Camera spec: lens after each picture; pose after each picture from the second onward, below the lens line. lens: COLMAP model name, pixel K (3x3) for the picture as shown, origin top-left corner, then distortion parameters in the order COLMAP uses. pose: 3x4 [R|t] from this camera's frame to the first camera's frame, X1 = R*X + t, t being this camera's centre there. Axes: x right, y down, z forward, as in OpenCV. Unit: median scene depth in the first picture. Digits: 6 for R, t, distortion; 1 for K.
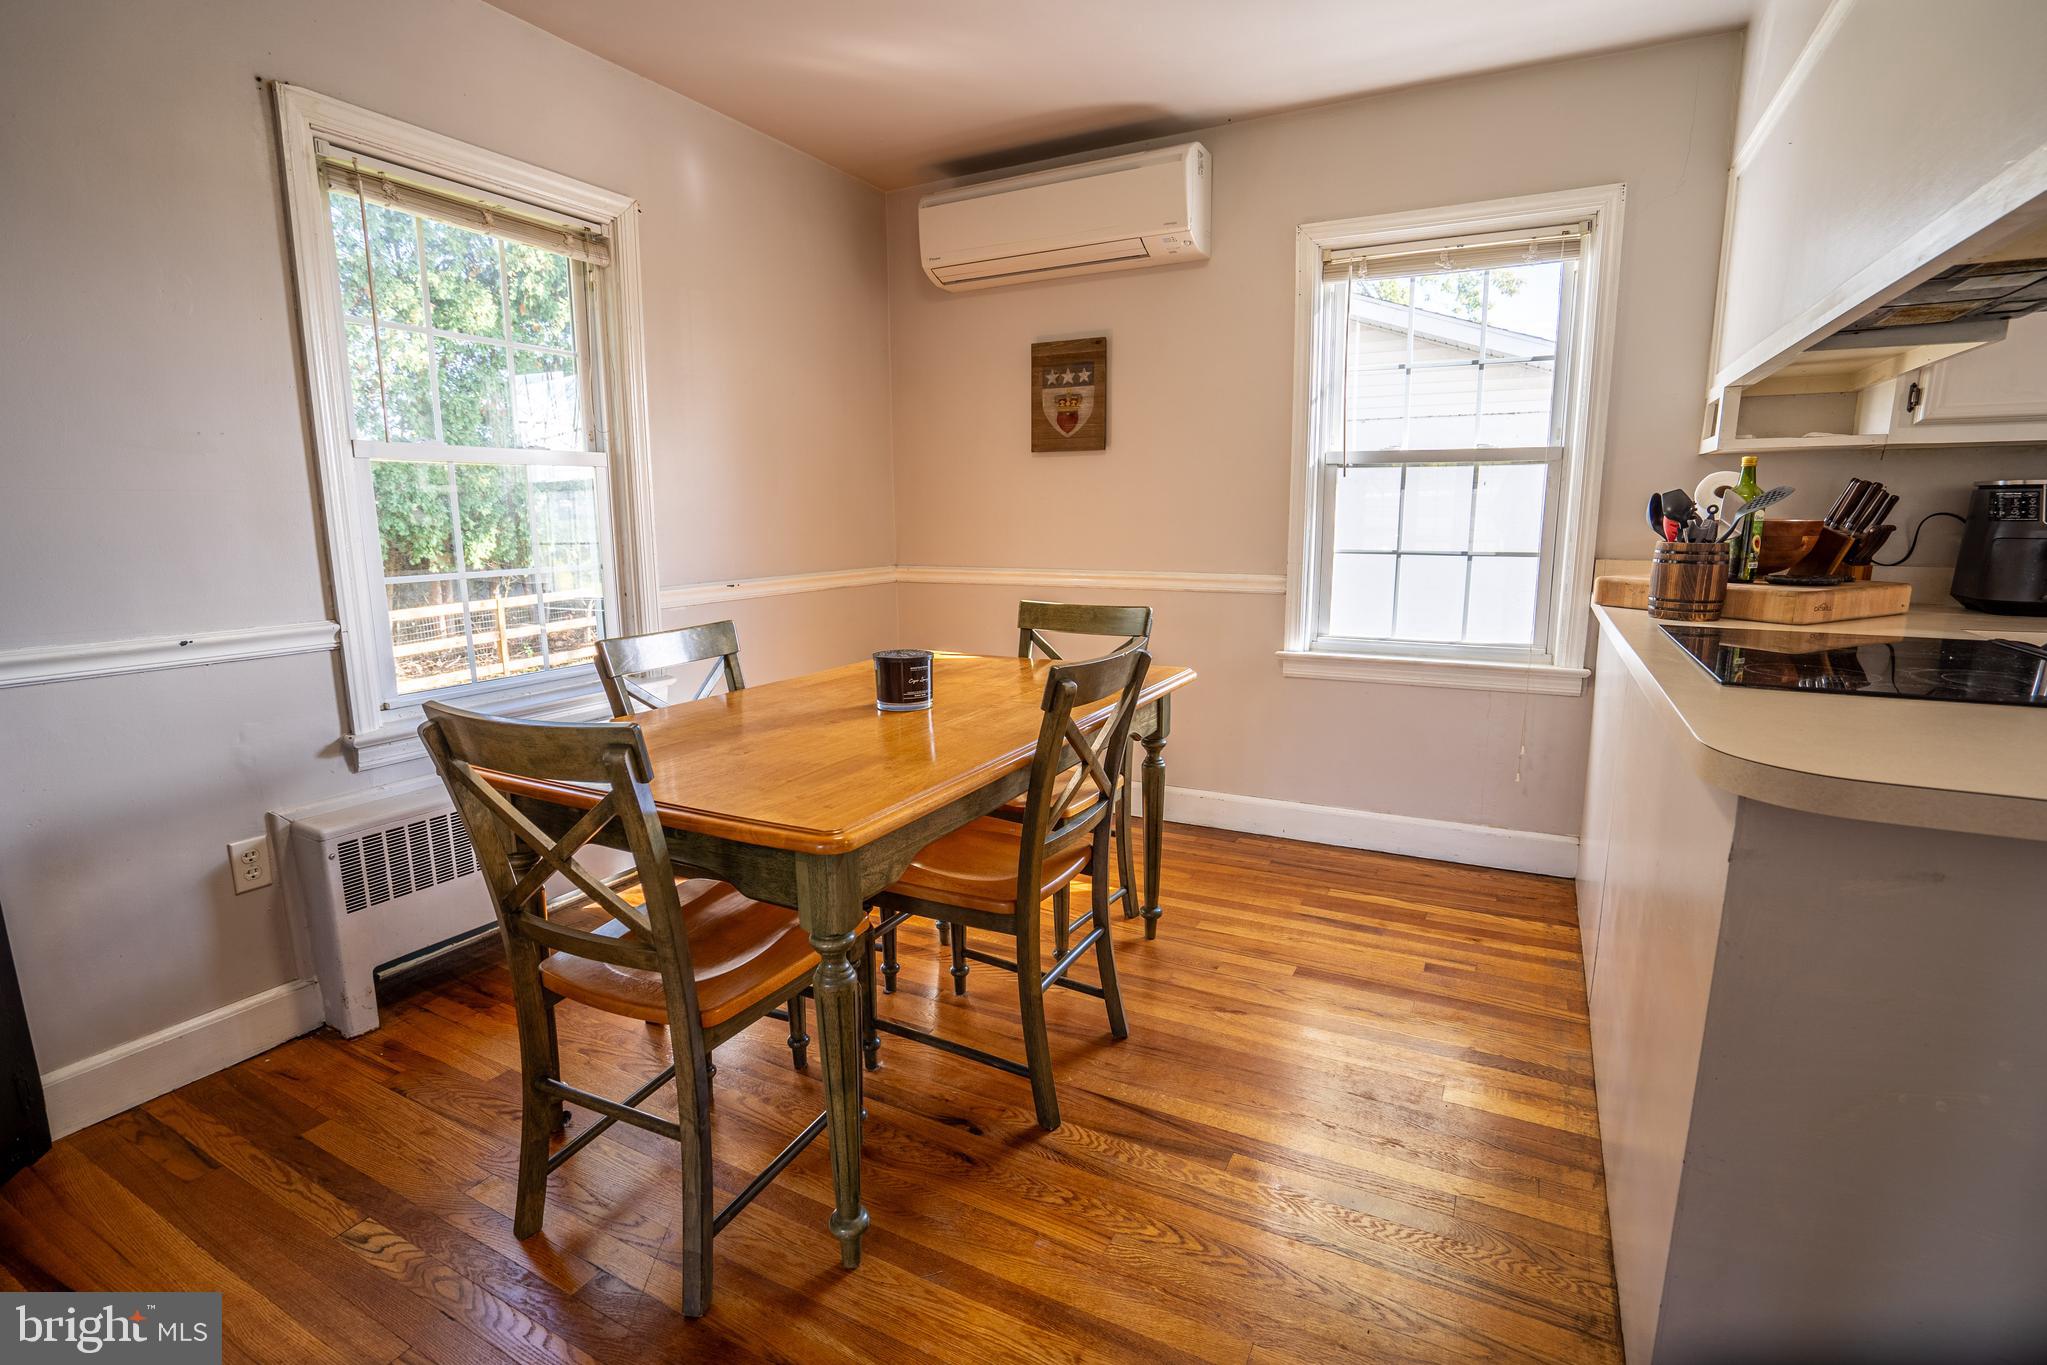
lens RADIAL K [[955.3, 0, 1026.1], [0, 955.3, 695.6], [0, 0, 1]] dist [-0.065462, 0.028077]
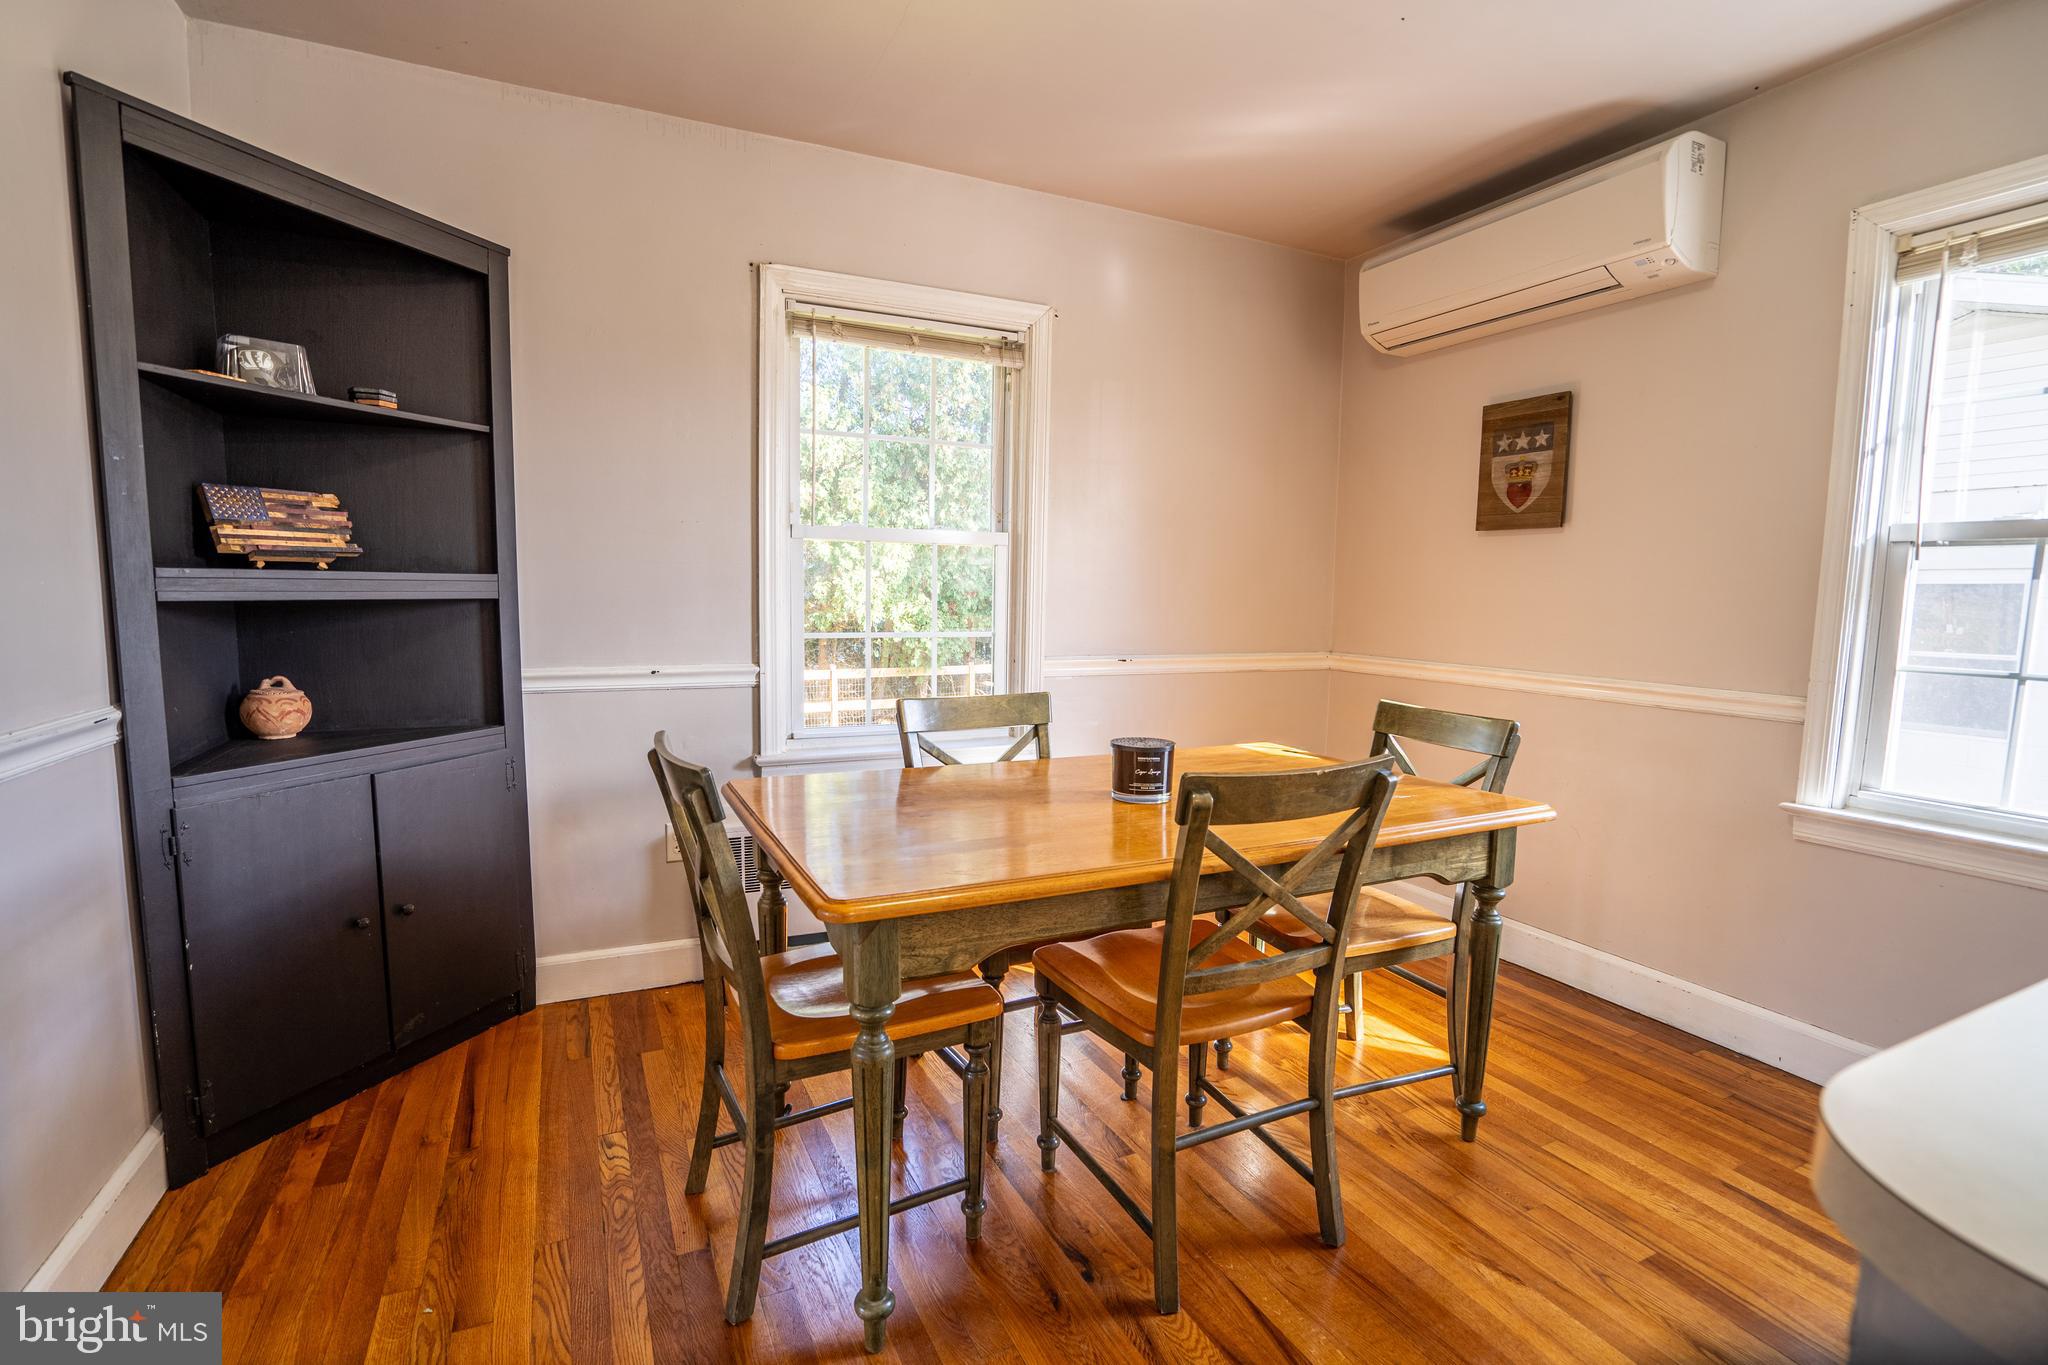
lens RADIAL K [[955.7, 0, 1026.6], [0, 955.7, 695.6], [0, 0, 1]] dist [-0.065462, 0.028077]
pose [[0.805409, 0.086096, -0.586433, 0.240682], [-0.133125, 0.990392, -0.037431, -0.028483], [0.577576, 0.108216, 0.809132, 0.120111]]
